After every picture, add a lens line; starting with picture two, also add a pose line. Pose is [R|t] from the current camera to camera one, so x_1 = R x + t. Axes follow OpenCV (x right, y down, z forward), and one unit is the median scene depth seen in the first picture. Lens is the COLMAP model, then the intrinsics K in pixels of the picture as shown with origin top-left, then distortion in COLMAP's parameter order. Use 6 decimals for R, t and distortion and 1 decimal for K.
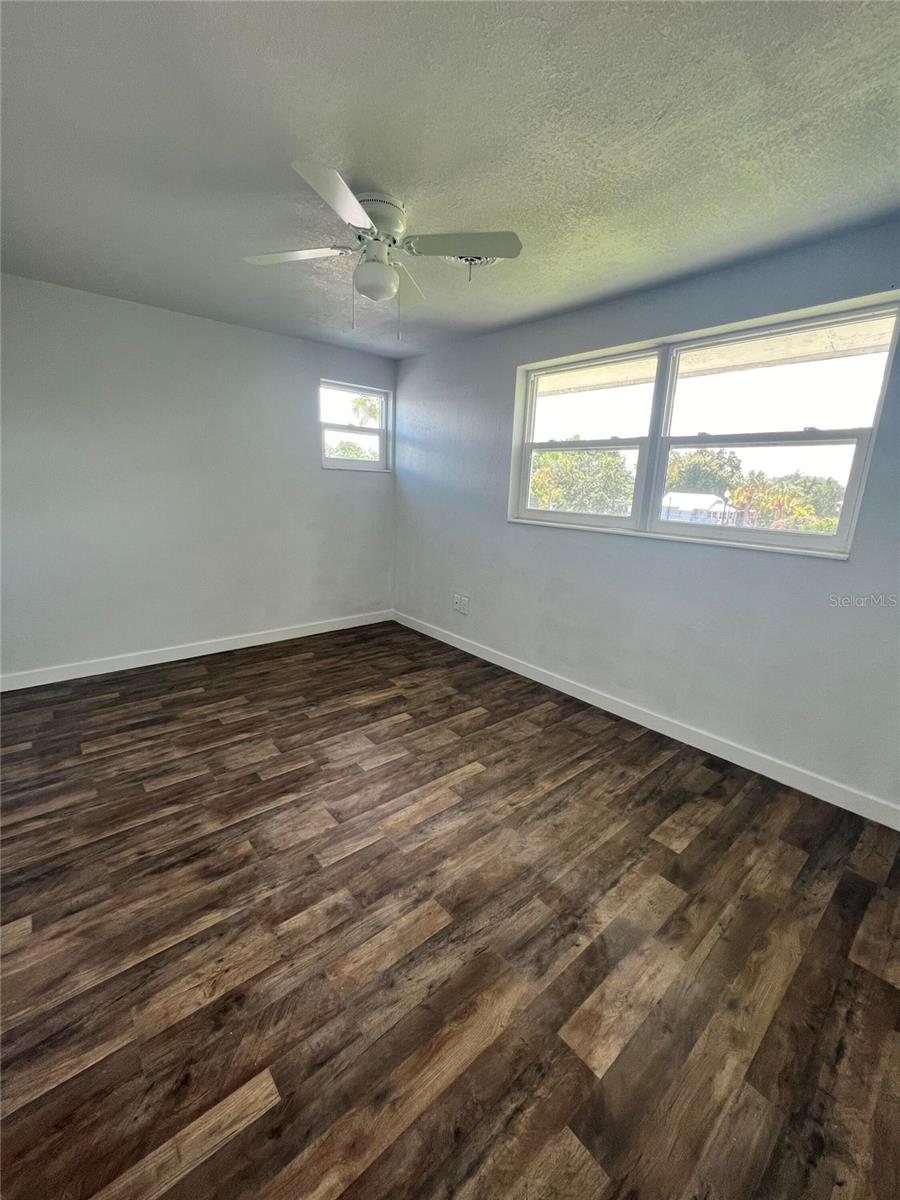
lens RADIAL K [[486.0, 0, 450.0], [0, 486.0, 600.0], [0, 0, 1]] dist [0.000632, 0.000088]
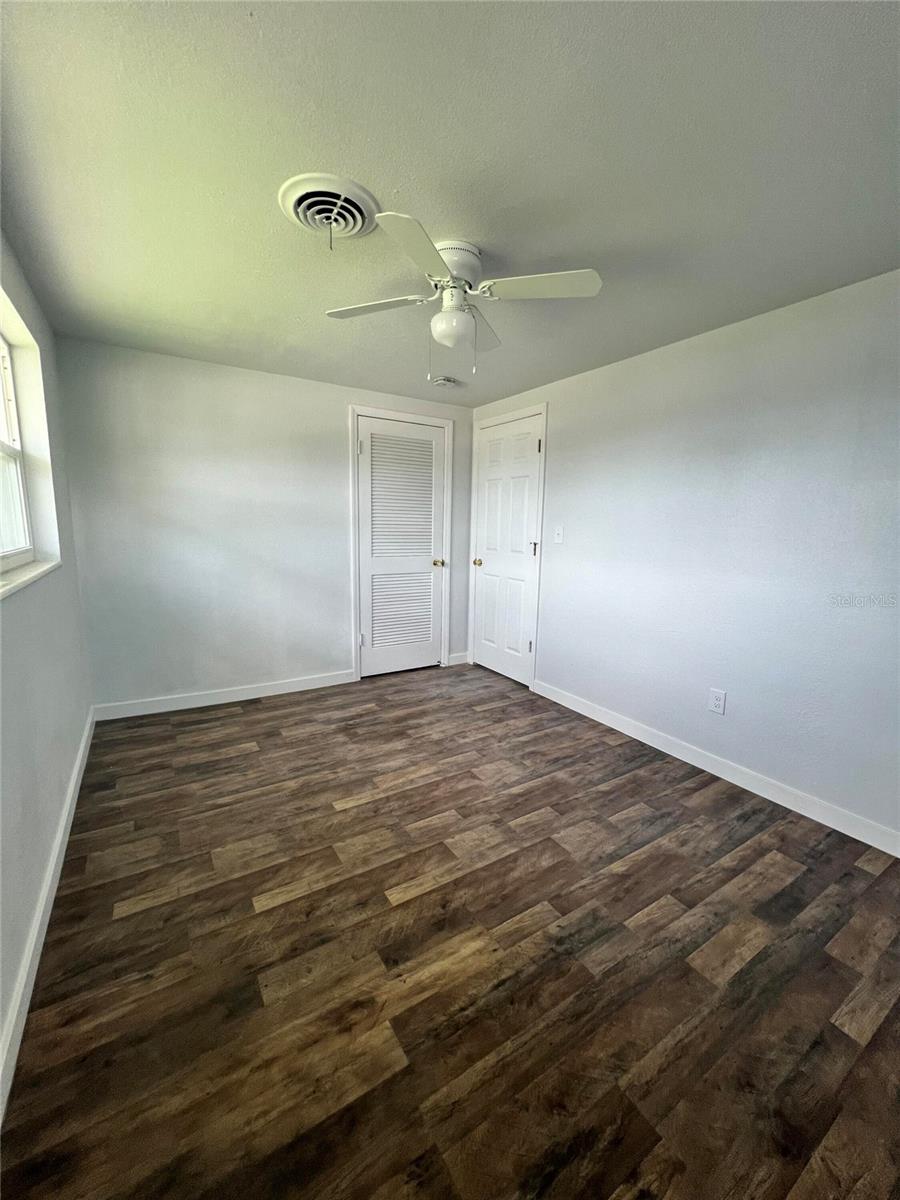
lens RADIAL K [[479.9, 0, 450.0], [0, 479.9, 600.0], [0, 0, 1]] dist [-0.000439, -0.000048]
pose [[-0.988873, -0.079253, 0.125893, -0.261615], [-0.024789, 0.922230, 0.385847, -0.431633], [-0.146682, 0.378432, -0.913933, 1.770020]]
